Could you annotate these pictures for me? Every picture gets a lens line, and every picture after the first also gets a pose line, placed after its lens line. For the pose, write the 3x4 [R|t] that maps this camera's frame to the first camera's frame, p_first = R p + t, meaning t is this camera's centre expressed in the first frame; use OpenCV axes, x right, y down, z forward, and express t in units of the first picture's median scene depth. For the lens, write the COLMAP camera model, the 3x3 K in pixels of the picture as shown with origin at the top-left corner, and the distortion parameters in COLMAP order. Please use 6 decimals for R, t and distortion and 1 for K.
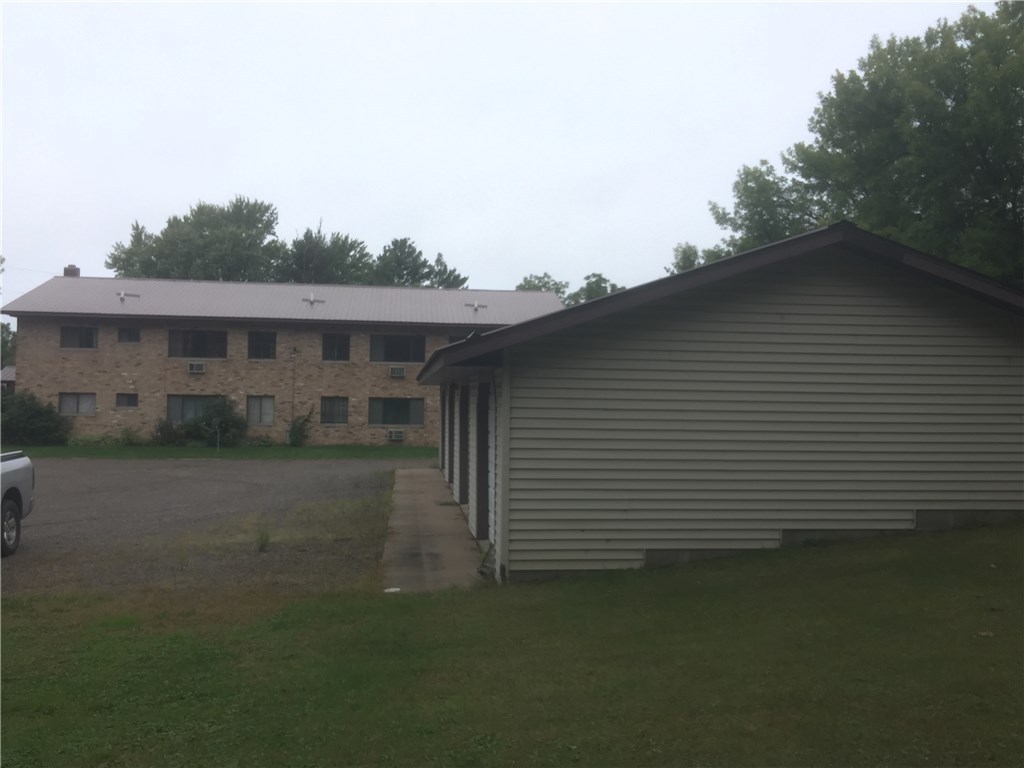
lens RADIAL K [[934.2, 0, 503.9], [0, 934.2, 377.4], [0, 0, 1]] dist [0.019620, 0.000000]
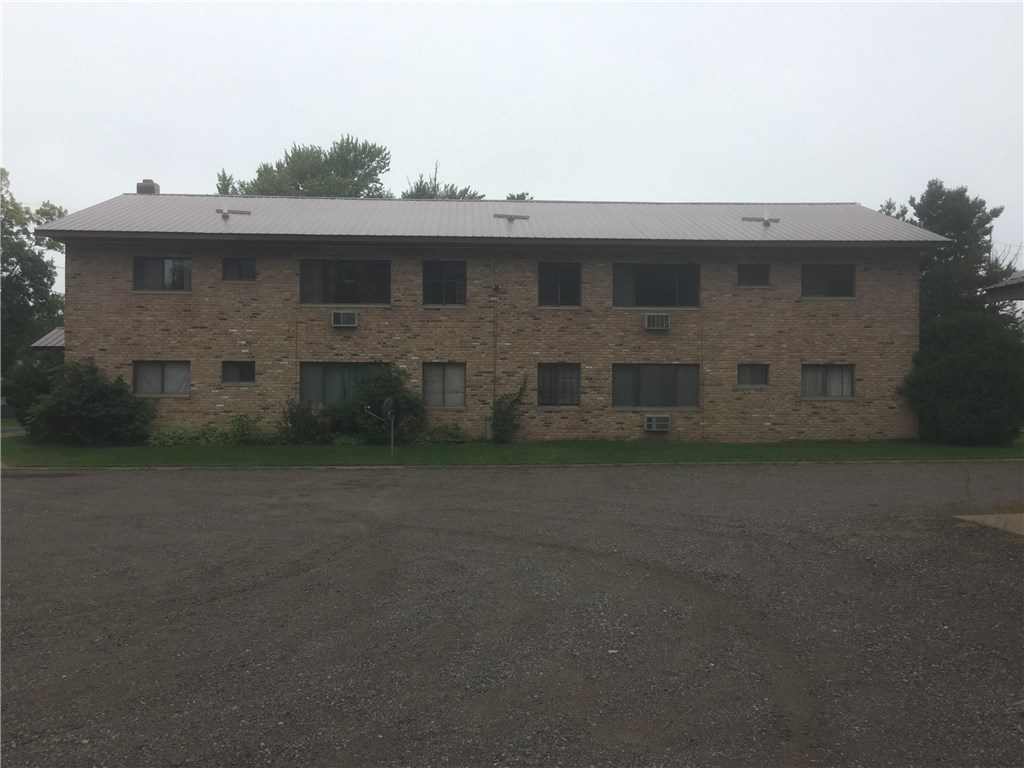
lens RADIAL K [[934.2, 0, 514.0], [0, 934.2, 384.7], [0, 0, 1]] dist [0.019620, 0.000000]
pose [[0.997980, -0.011745, -0.062429, -0.173680], [0.013241, 0.999634, 0.023599, 0.019976], [0.062129, -0.024378, 0.997770, 0.374371]]
